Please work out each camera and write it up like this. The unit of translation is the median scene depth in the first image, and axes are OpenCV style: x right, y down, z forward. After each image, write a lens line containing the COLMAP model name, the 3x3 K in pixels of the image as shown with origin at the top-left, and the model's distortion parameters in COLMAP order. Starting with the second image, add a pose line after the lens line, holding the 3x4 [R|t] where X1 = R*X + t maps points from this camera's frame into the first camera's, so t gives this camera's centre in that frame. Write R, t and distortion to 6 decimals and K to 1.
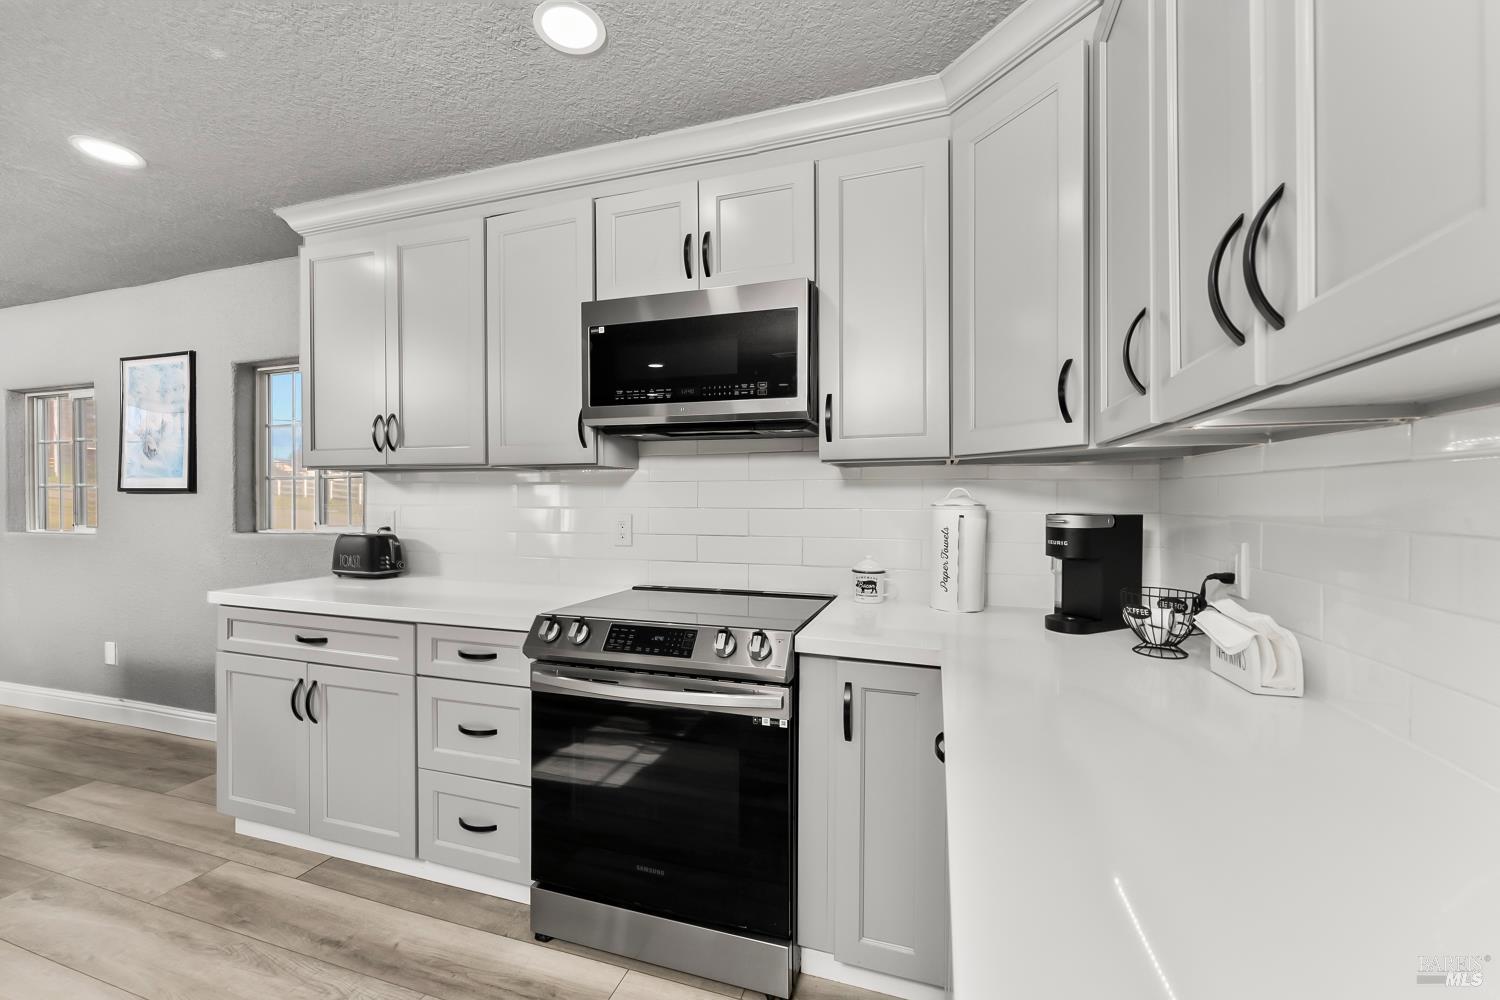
lens RADIAL K [[610.7, 0, 748.1], [0, 610.7, 498.1], [0, 0, 1]] dist [0.001288, 0.000041]
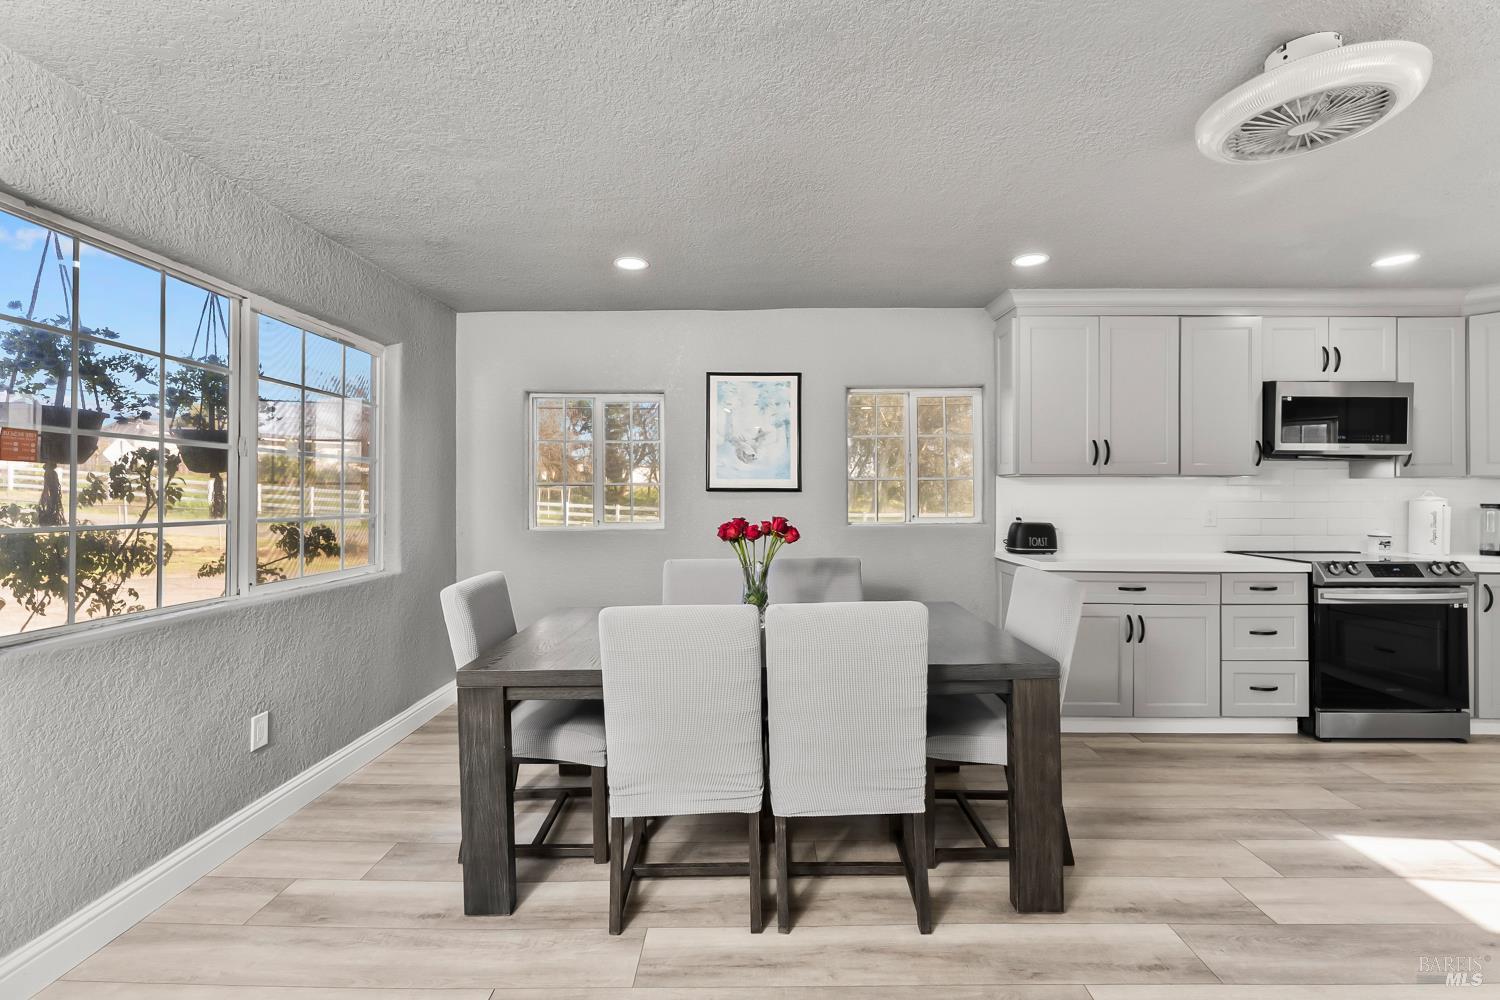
lens RADIAL K [[643.9, 0, 750.3], [0, 643.9, 487.2], [0, 0, 1]] dist [0.001086, -0.000372]
pose [[0.952511, 0.002355, 0.304494, -2.163194], [0.000999, 0.999941, -0.010859, -0.007235], [-0.304502, 0.010648, 0.952452, -0.255391]]
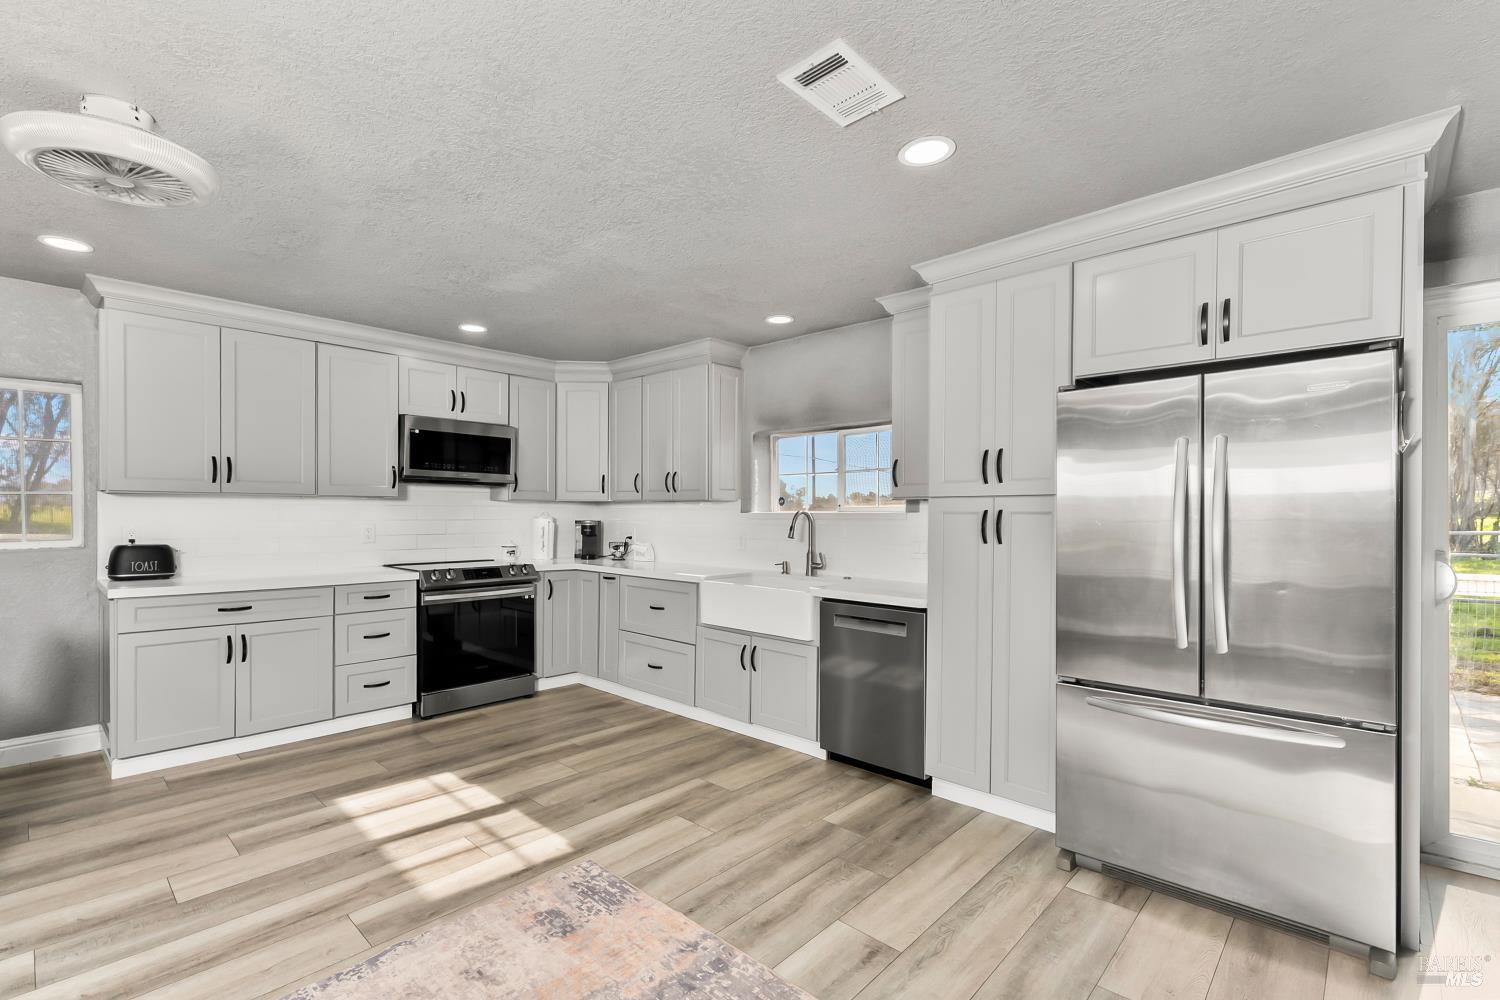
lens RADIAL K [[678.6, 0, 739.1], [0, 678.6, 520.9], [0, 0, 1]] dist [0.001592, 0.000000]
pose [[0.424004, -0.011084, 0.905593, -1.744294], [-0.003128, 0.999901, 0.013703, -0.015153], [-0.905655, -0.008643, 0.423927, -0.866189]]
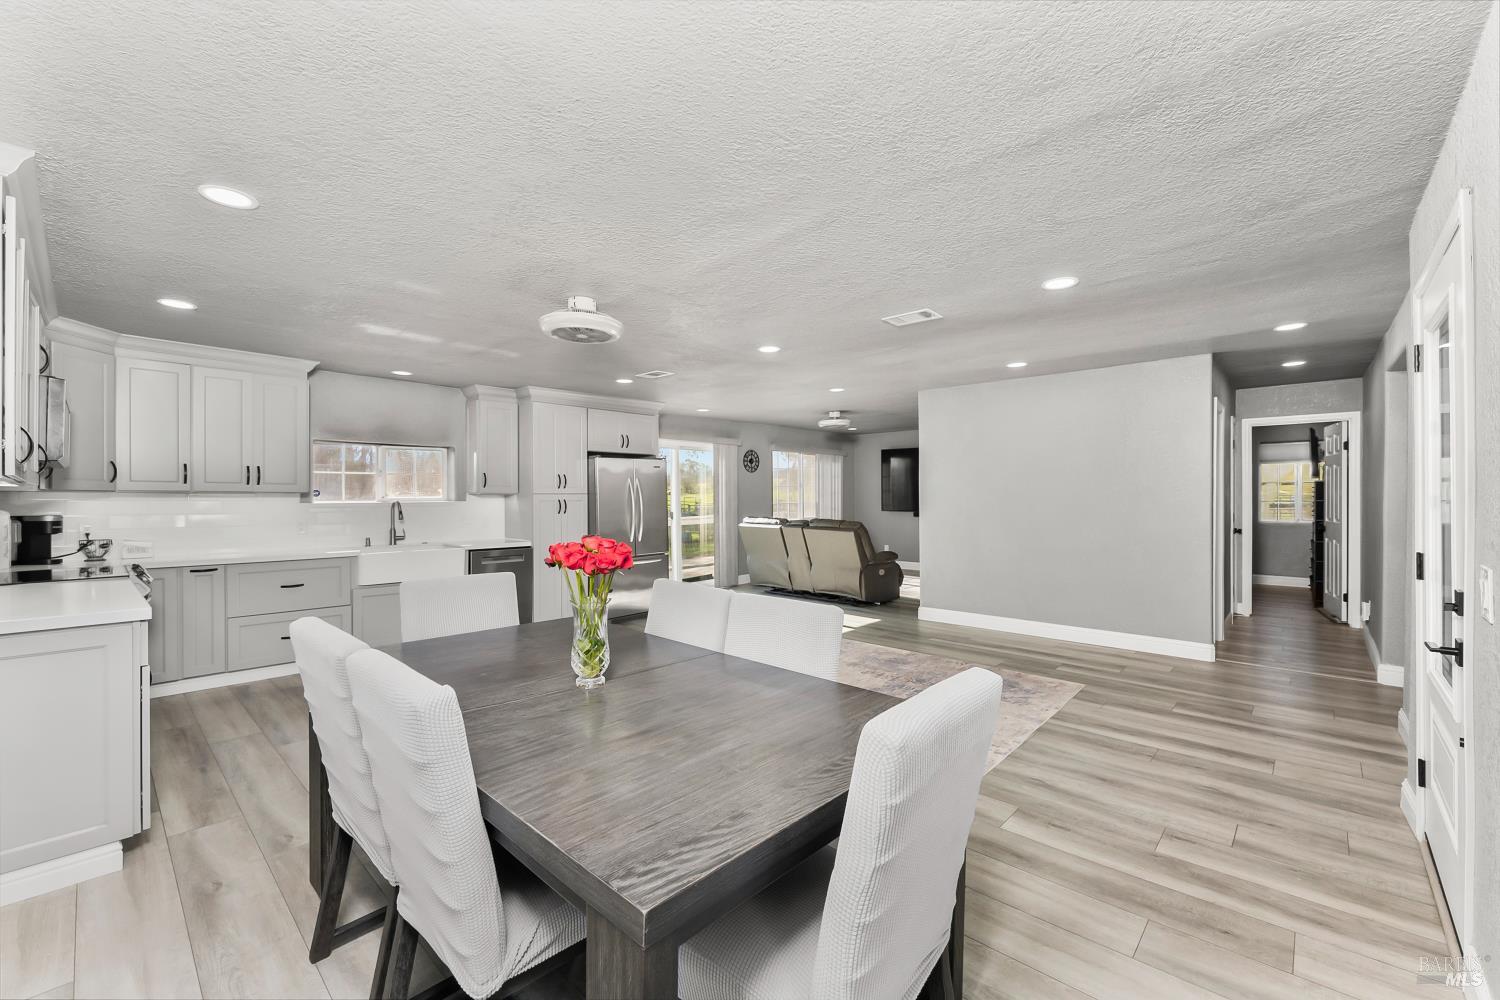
lens RADIAL K [[610.5, 0, 744.5], [0, 610.5, 498.0], [0, 0, 1]] dist [0.001181, -0.000050]
pose [[-0.906705, 0.004751, 0.421740, -2.352715], [0.004455, 0.999989, -0.001688, -0.018826], [-0.421743, 0.000348, -0.906715, 1.620235]]
